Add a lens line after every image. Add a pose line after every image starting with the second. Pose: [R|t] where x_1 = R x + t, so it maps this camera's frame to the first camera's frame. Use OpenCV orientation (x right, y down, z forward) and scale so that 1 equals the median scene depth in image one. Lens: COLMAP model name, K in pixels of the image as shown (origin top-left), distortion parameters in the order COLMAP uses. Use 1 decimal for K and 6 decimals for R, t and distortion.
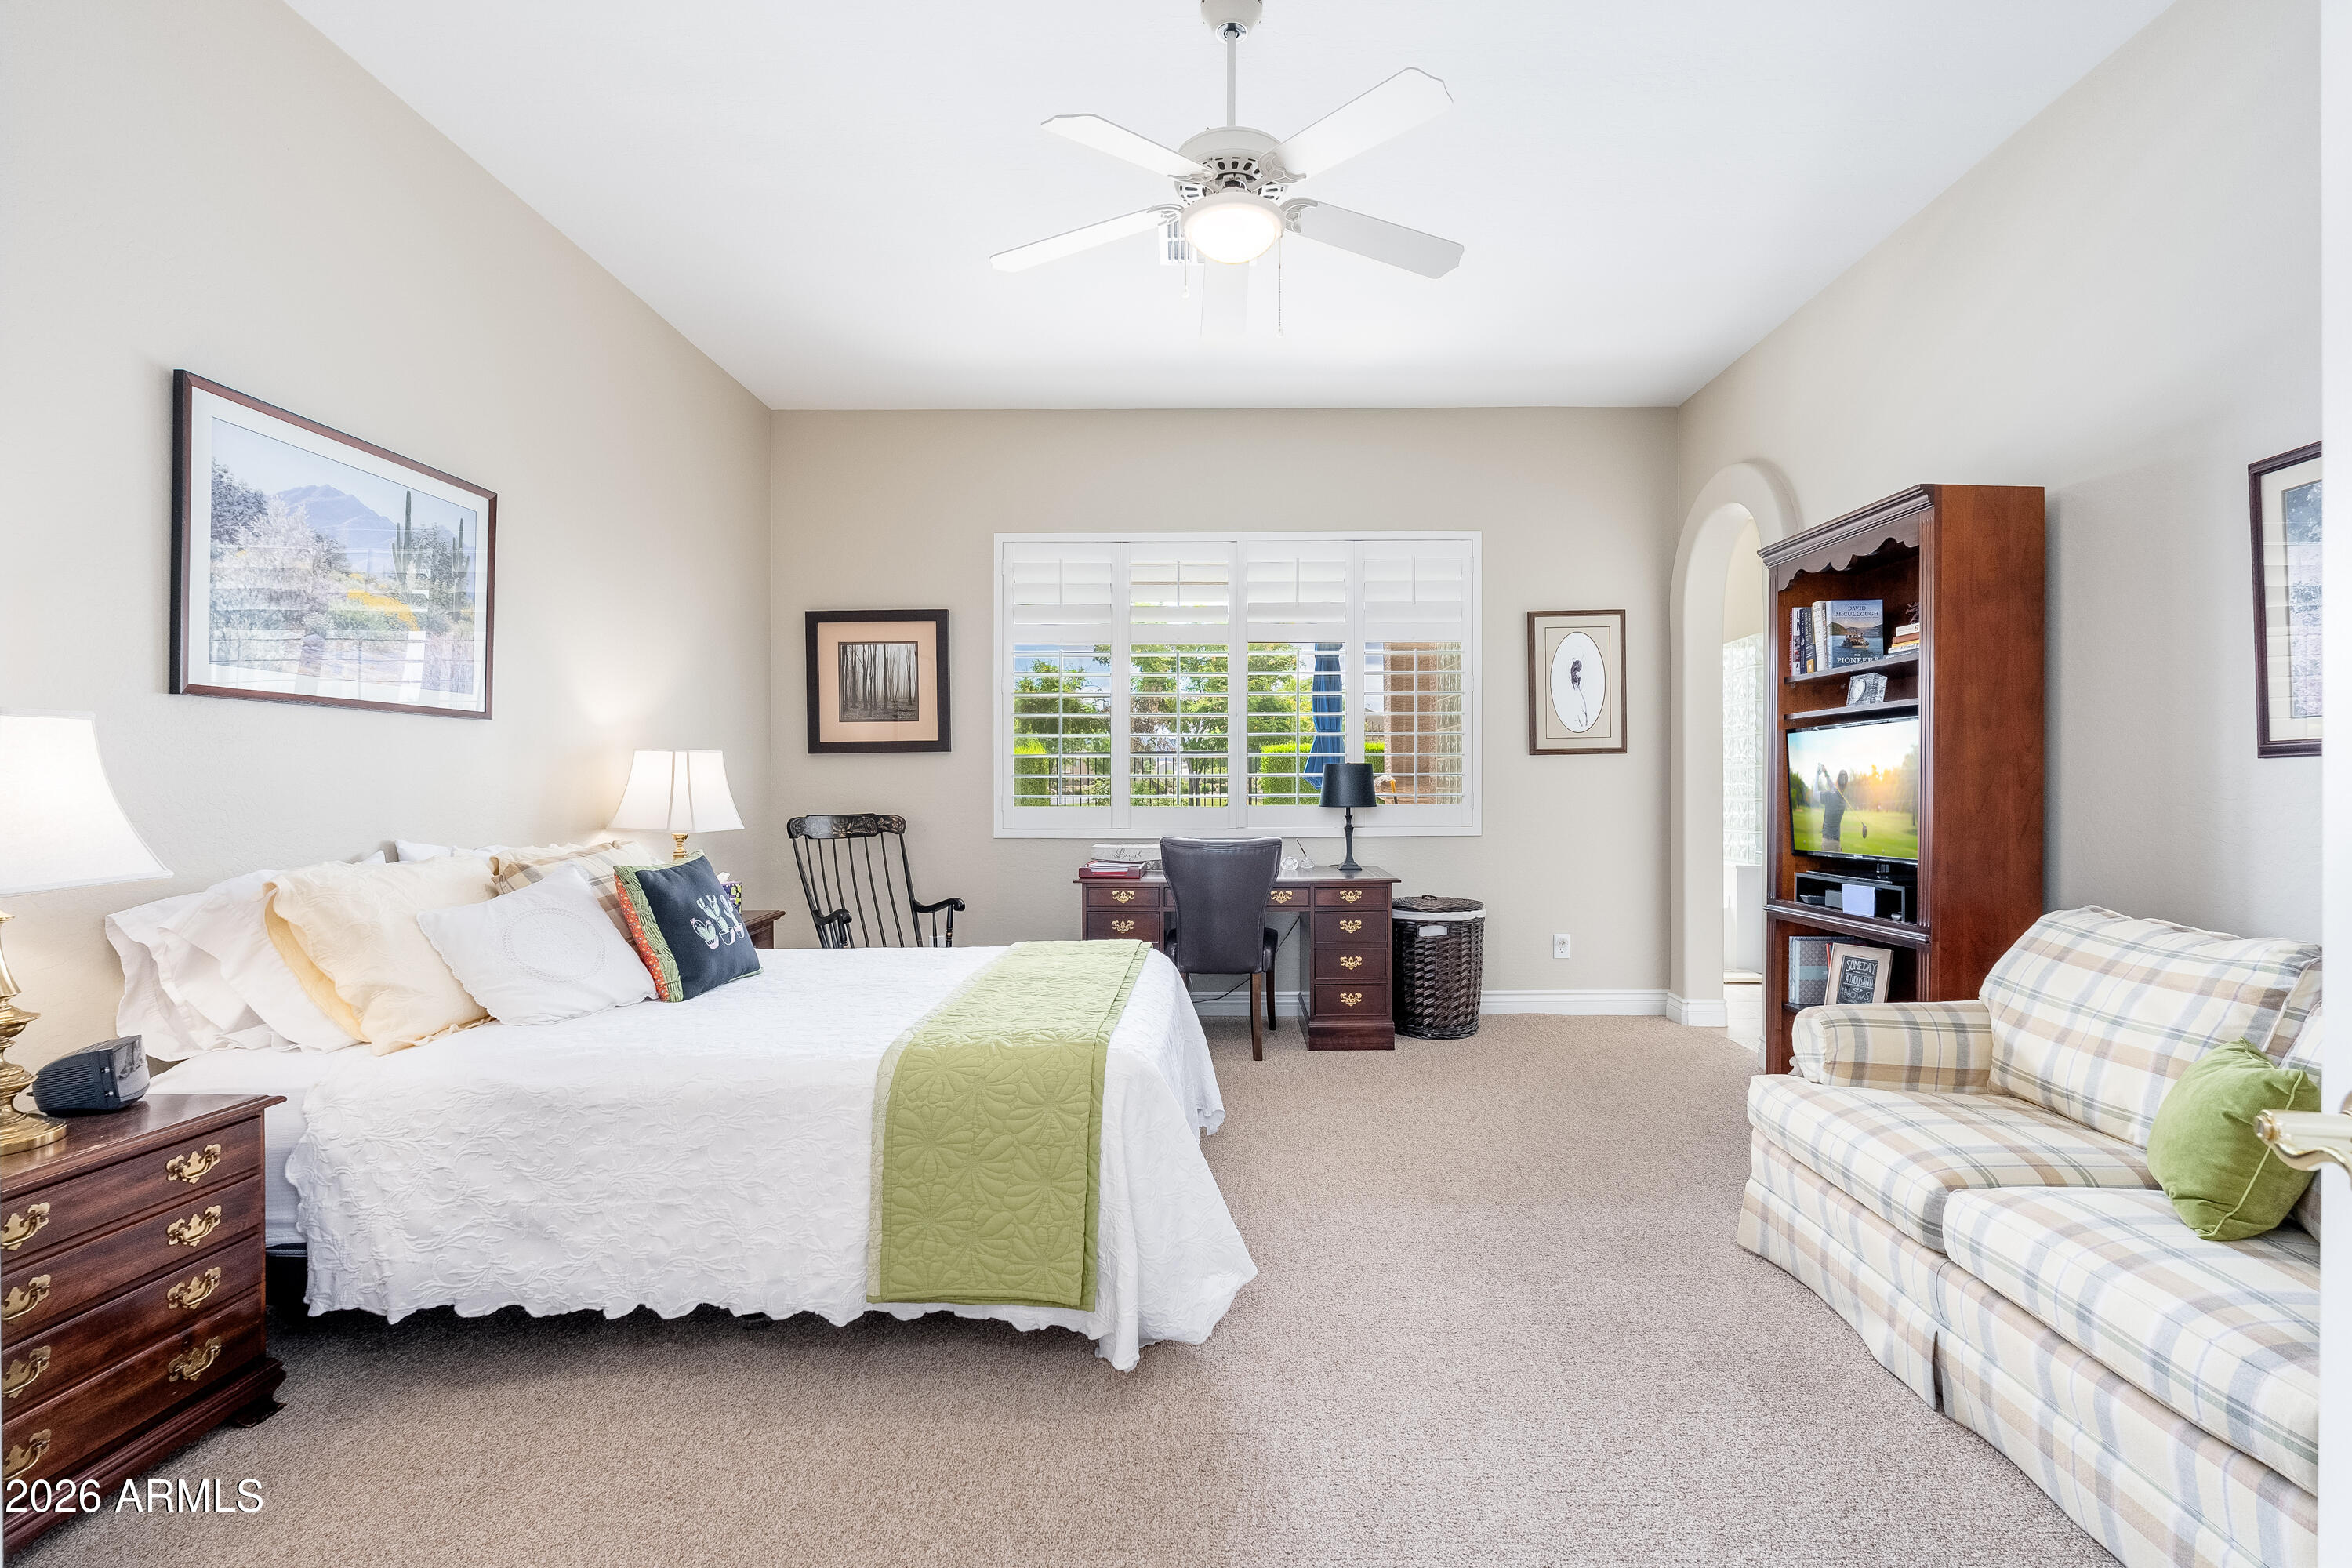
lens RADIAL K [[1037.9, 0, 1182.7], [0, 1037.9, 780.1], [0, 0, 1]] dist [-0.005052, -0.000505]
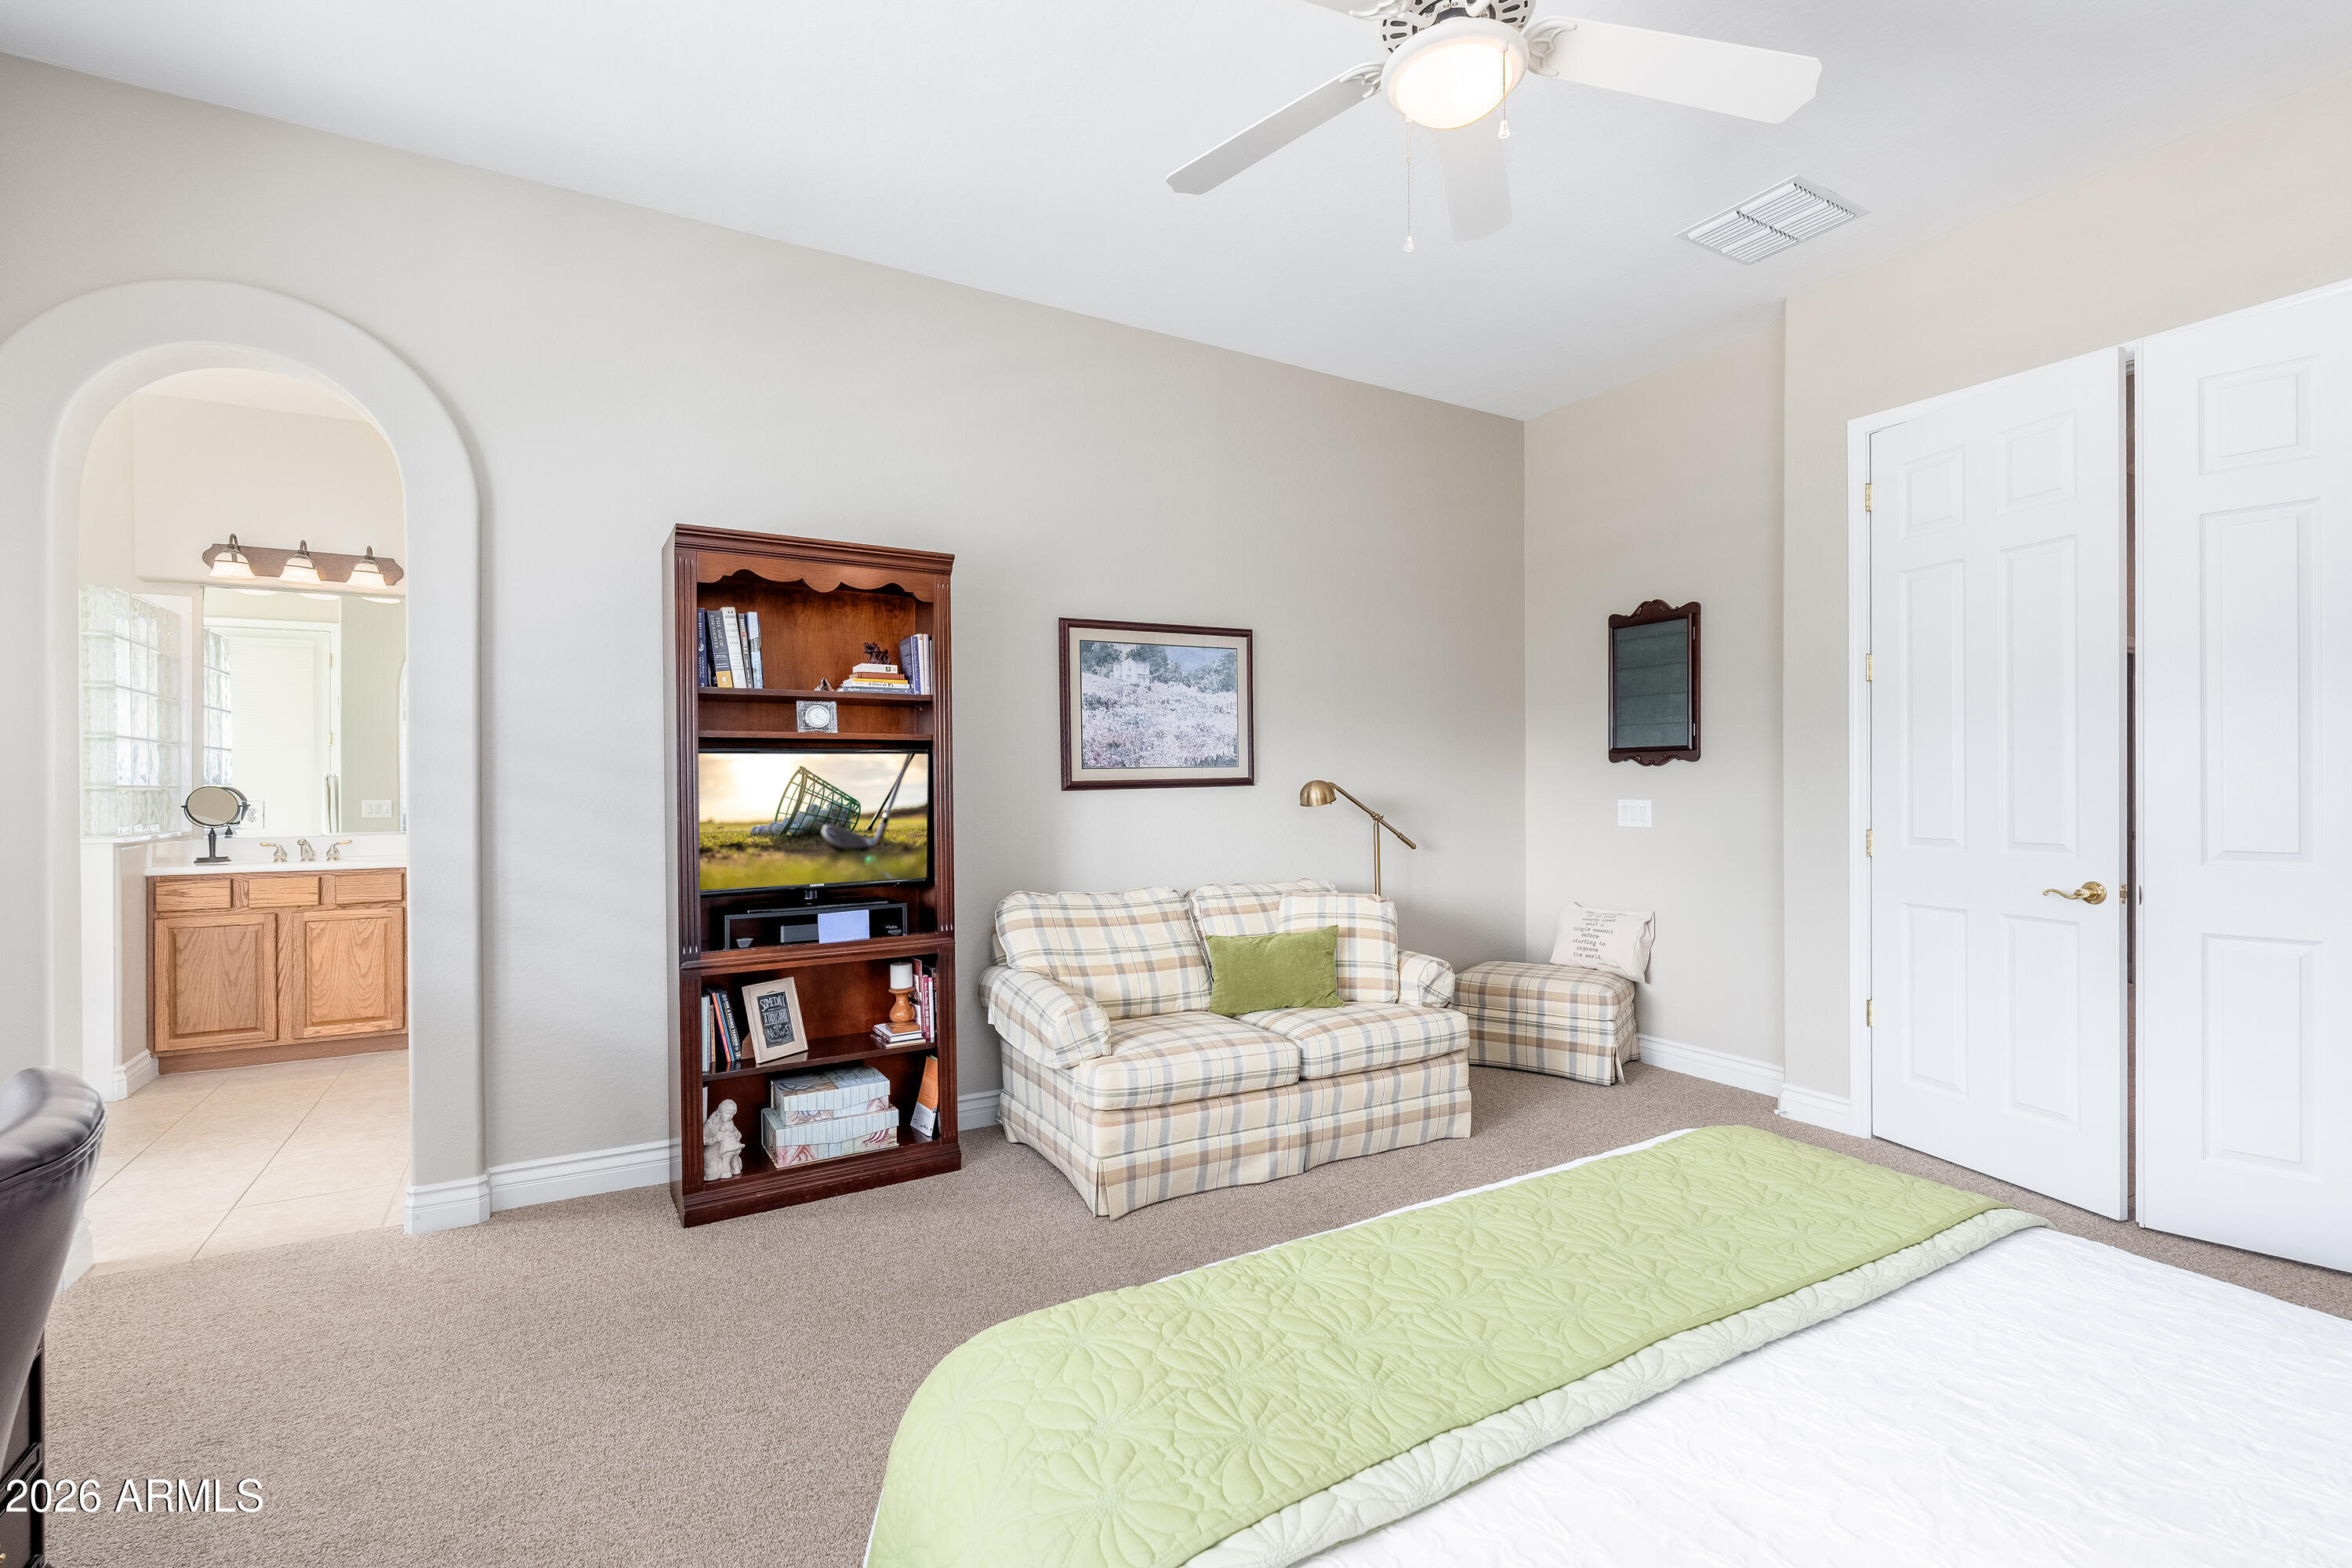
lens RADIAL K [[1037.9, 0, 1184.6], [0, 1037.9, 780.6], [0, 0, 1]] dist [-0.005052, -0.000505]
pose [[-0.527052, -0.003081, 0.849827, -0.401419], [-0.003290, 0.999993, 0.001585, -0.030942], [-0.849826, -0.001960, -0.527059, 1.303955]]
